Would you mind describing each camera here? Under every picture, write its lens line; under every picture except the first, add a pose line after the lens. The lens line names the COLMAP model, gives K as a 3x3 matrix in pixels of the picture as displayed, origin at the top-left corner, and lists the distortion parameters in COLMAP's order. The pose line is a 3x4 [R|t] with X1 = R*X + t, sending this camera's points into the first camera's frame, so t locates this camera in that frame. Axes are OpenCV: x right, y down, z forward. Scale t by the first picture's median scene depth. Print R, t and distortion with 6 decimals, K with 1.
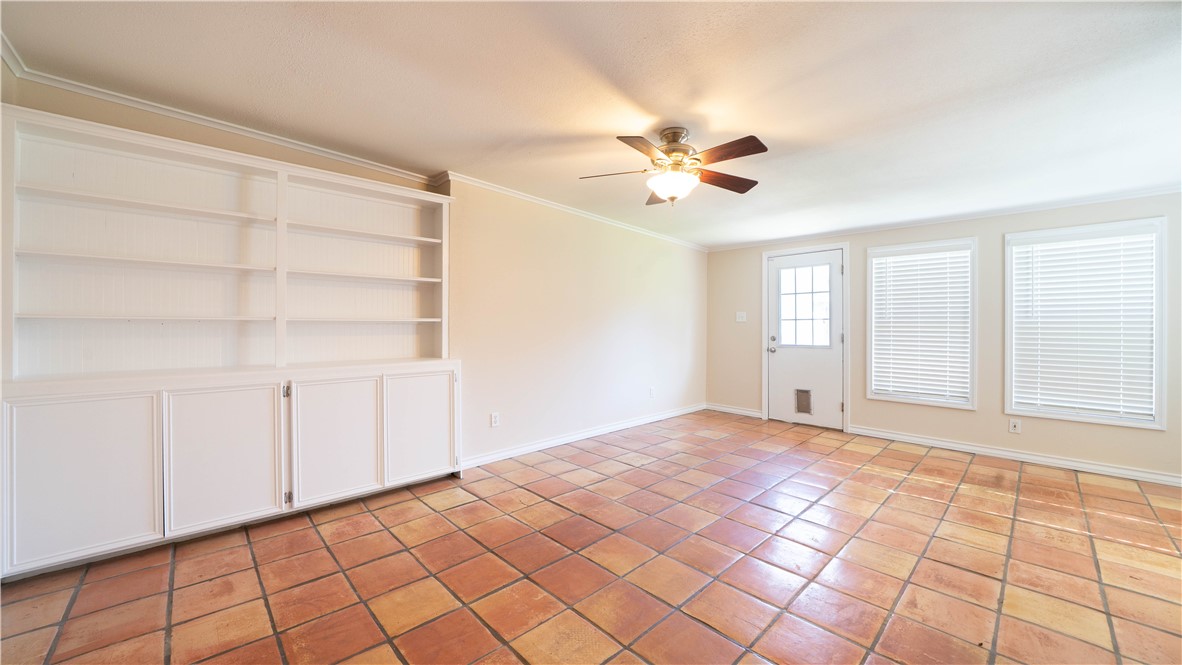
lens RADIAL K [[431.9, 0, 582.2], [0, 431.9, 335.5], [0, 0, 1]] dist [-0.010221, -0.000227]
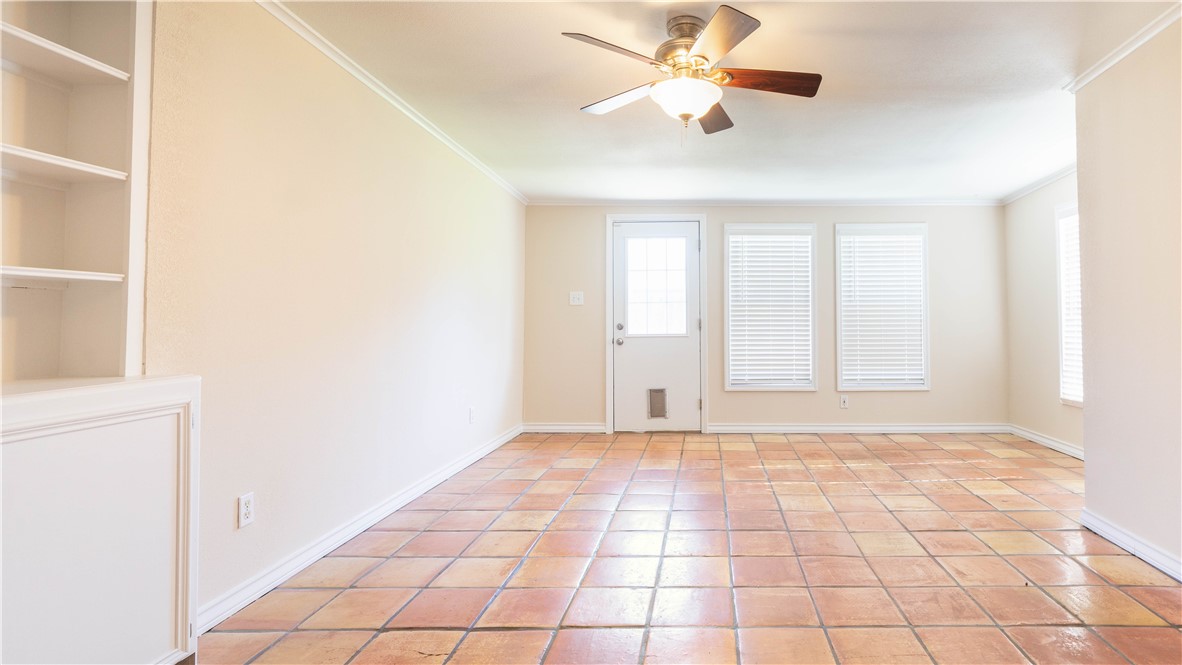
lens RADIAL K [[605.6, 0, 621.2], [0, 605.6, 319.5], [0, 0, 1]] dist [0.002876, 0.000239]
pose [[0.682947, 0.002461, 0.730464, -0.407810], [0.022895, 0.999431, -0.024773, 0.024320], [-0.730109, 0.033642, 0.682502, 0.294293]]
